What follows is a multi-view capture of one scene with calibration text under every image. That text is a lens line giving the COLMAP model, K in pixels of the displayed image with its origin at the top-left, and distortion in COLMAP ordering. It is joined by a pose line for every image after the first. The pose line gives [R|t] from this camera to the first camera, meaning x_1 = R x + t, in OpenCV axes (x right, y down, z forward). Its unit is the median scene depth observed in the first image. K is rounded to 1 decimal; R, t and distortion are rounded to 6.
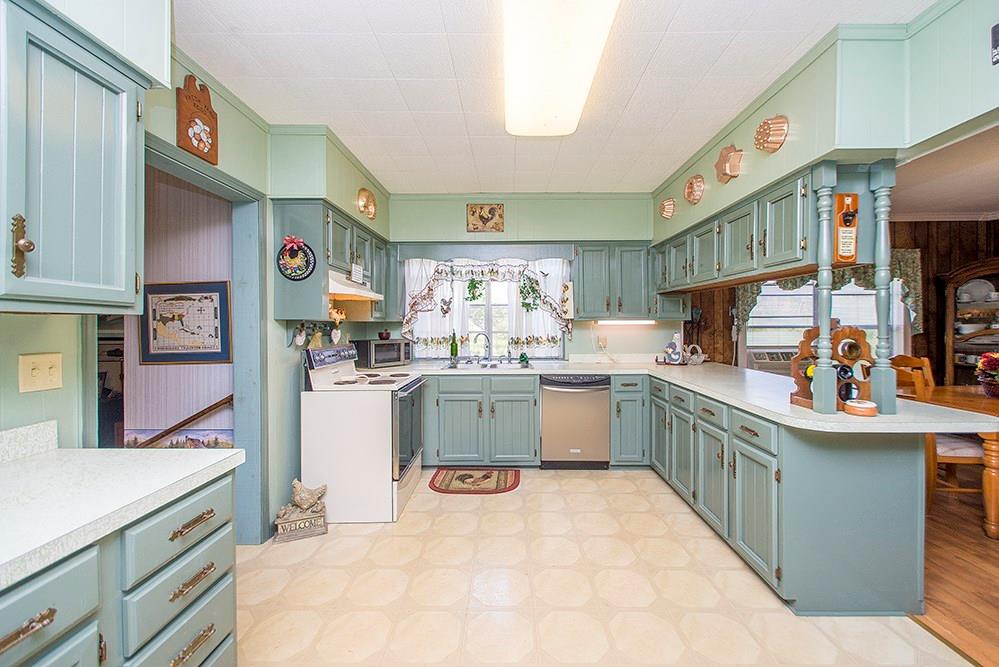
lens RADIAL K [[391.8, 0, 499.3], [0, 391.8, 327.6], [0, 0, 1]] dist [0.000606, -0.000005]
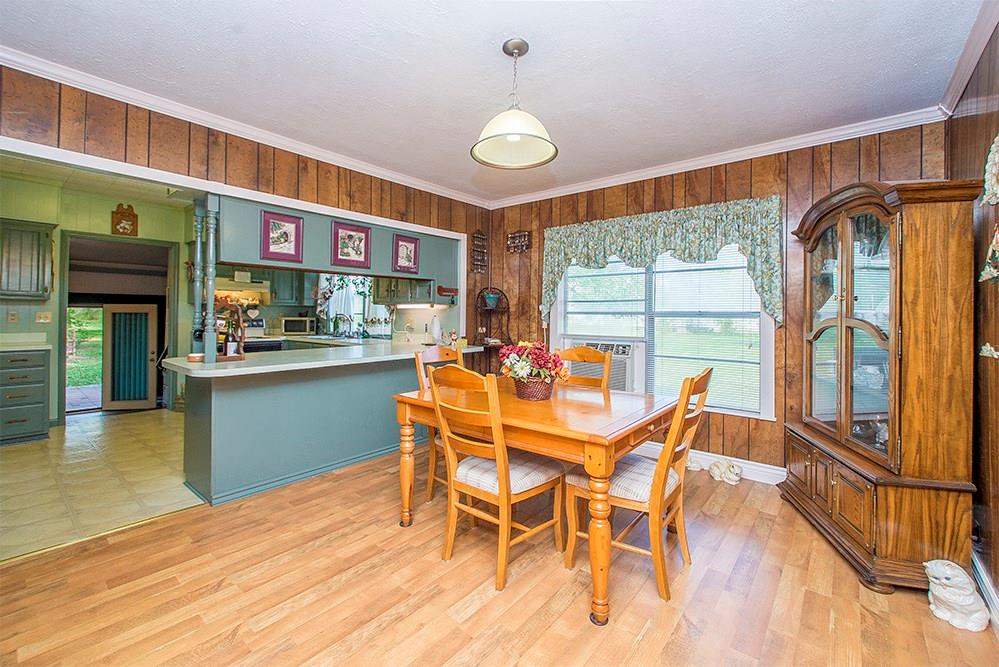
lens RADIAL K [[427.8, 0, 499.7], [0, 427.8, 312.0], [0, 0, 1]] dist [-0.001493, -0.000250]
pose [[0.778629, 0.007858, -0.627435, 2.586242], [-0.018533, 0.999773, -0.010478, 0.022978], [0.627211, 0.019786, 0.778598, 0.386567]]
